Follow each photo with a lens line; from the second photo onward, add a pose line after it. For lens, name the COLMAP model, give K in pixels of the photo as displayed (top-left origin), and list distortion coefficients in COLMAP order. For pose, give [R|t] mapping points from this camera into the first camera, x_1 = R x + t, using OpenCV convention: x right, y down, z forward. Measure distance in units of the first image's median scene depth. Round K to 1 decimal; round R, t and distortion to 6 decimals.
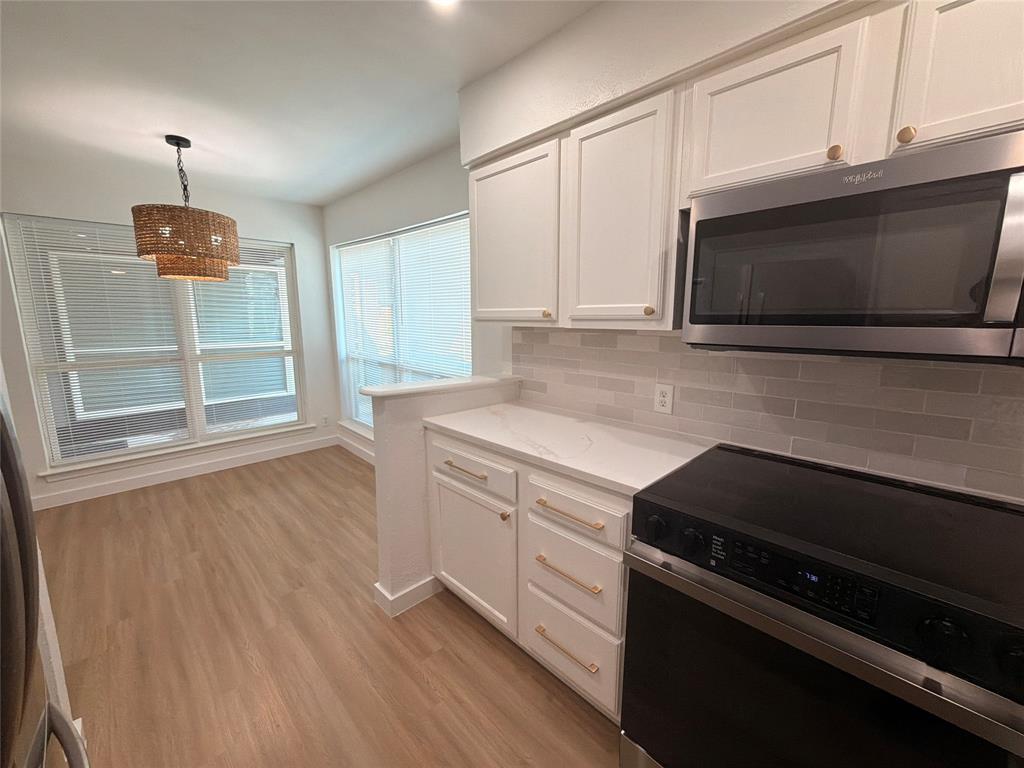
lens RADIAL K [[410.5, 0, 510.4], [0, 410.5, 385.5], [0, 0, 1]] dist [0.000394, 0.000238]
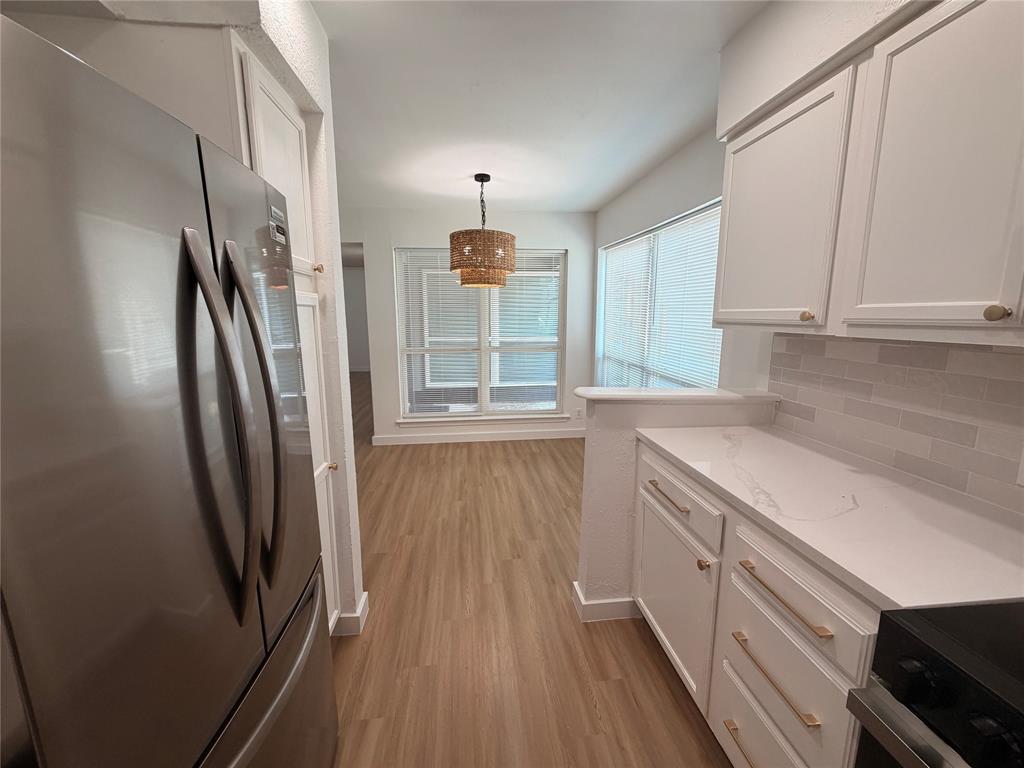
lens RADIAL K [[410.5, 0, 509.0], [0, 410.5, 385.4], [0, 0, 1]] dist [0.000394, 0.000238]
pose [[0.786411, 0.105762, -0.608582, 0.101473], [-0.103118, 0.993886, 0.039472, -0.020292], [0.609035, 0.031715, 0.792509, 0.077904]]
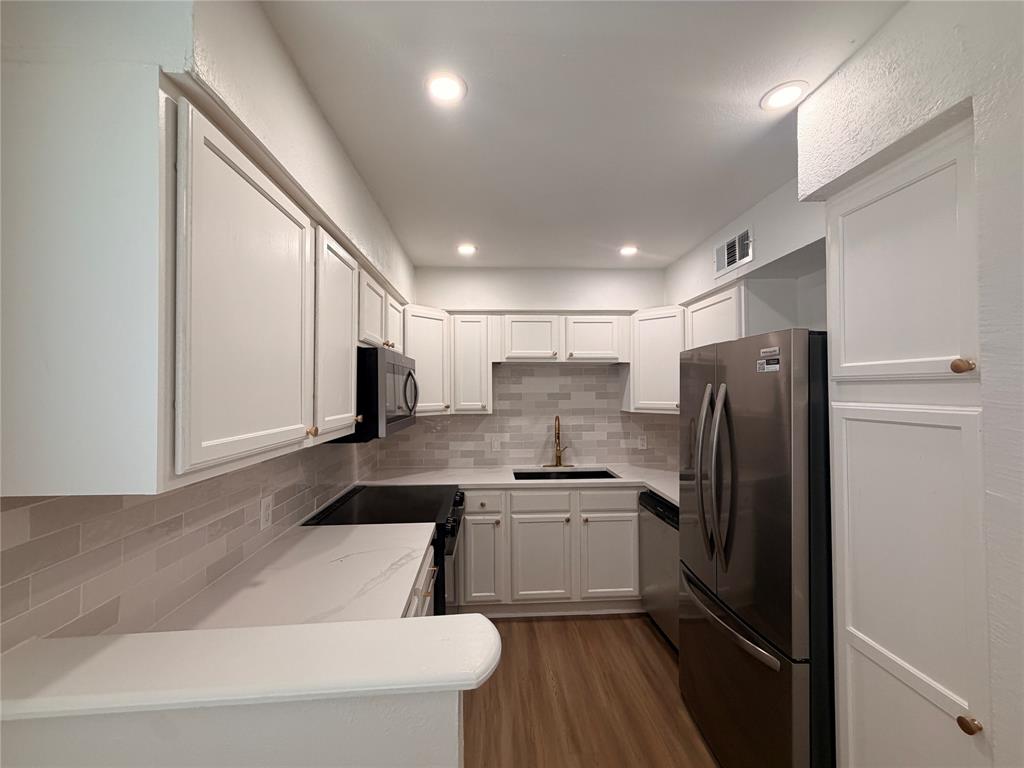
lens RADIAL K [[410.5, 0, 510.5], [0, 410.5, 388.7], [0, 0, 1]] dist [0.000394, 0.000238]
pose [[-0.758901, 0.007273, 0.651166, -0.527185], [0.114180, 0.985933, 0.122059, -0.237123], [-0.641118, 0.166980, -0.749056, 1.032841]]
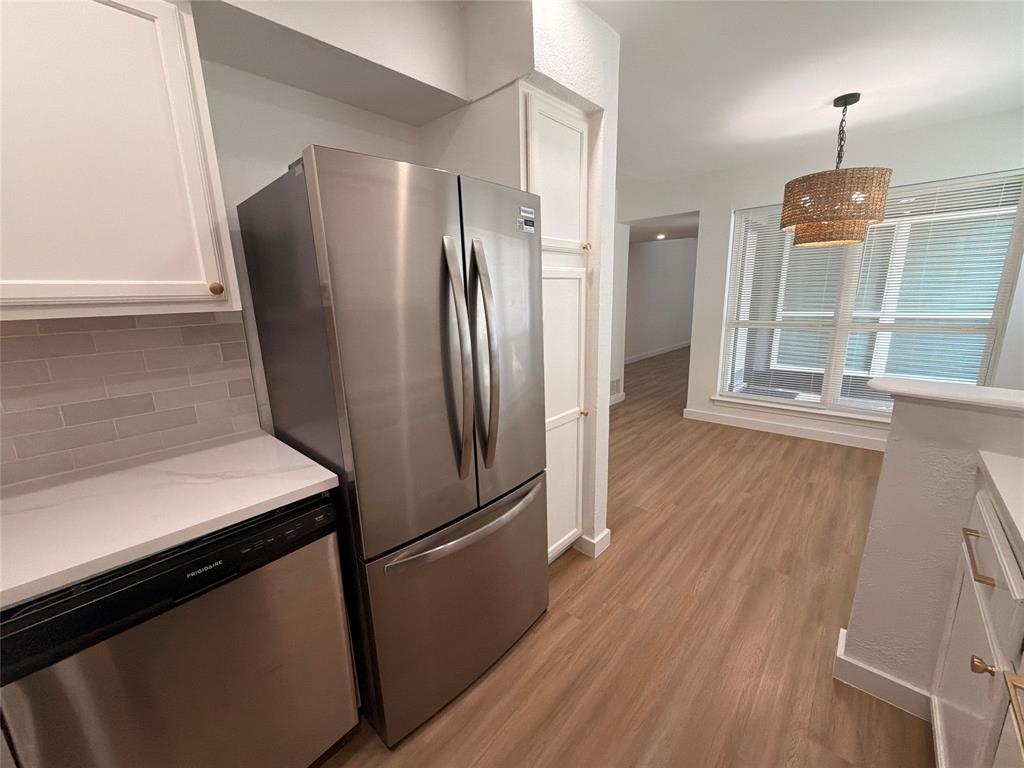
lens RADIAL K [[410.5, 0, 507.8], [0, 410.5, 386.0], [0, 0, 1]] dist [0.000394, 0.000238]
pose [[0.055918, 0.221209, -0.973622, 0.273022], [-0.139506, 0.967313, 0.211763, -0.036645], [0.988641, 0.123985, 0.084950, 0.231293]]
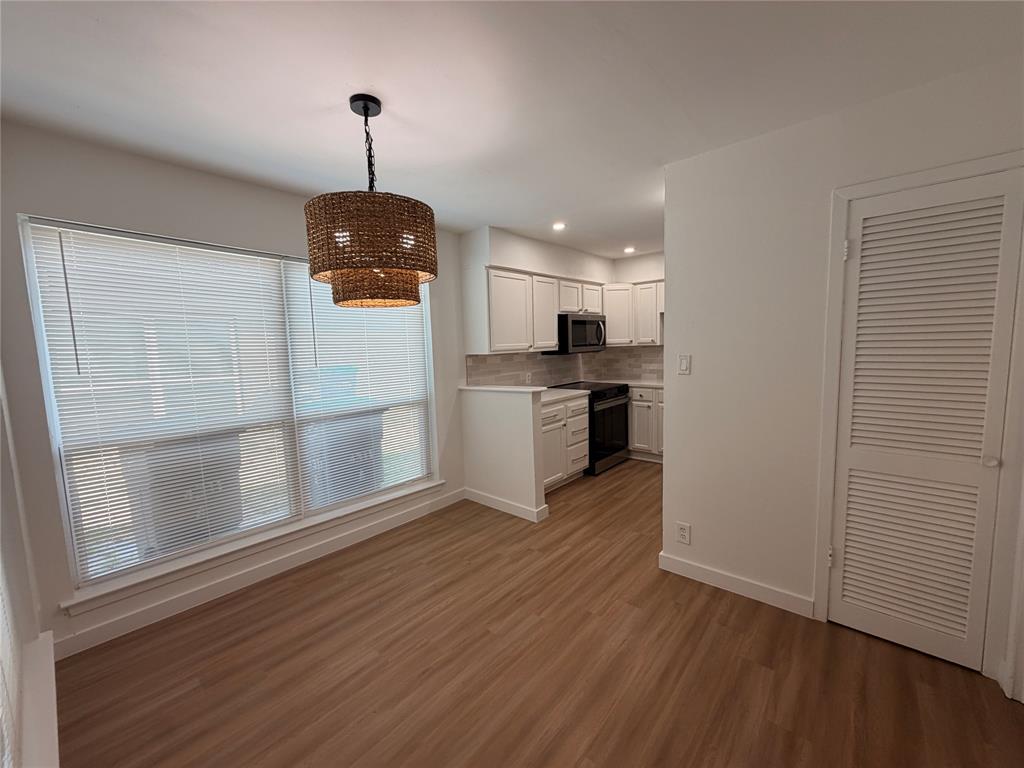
lens RADIAL K [[410.5, 0, 510.7], [0, 410.5, 388.6], [0, 0, 1]] dist [0.000394, 0.000238]
pose [[-0.085330, -0.107204, 0.990569, -1.749870], [0.197026, 0.972747, 0.122247, -0.193258], [-0.976678, 0.205599, -0.061882, 1.023483]]
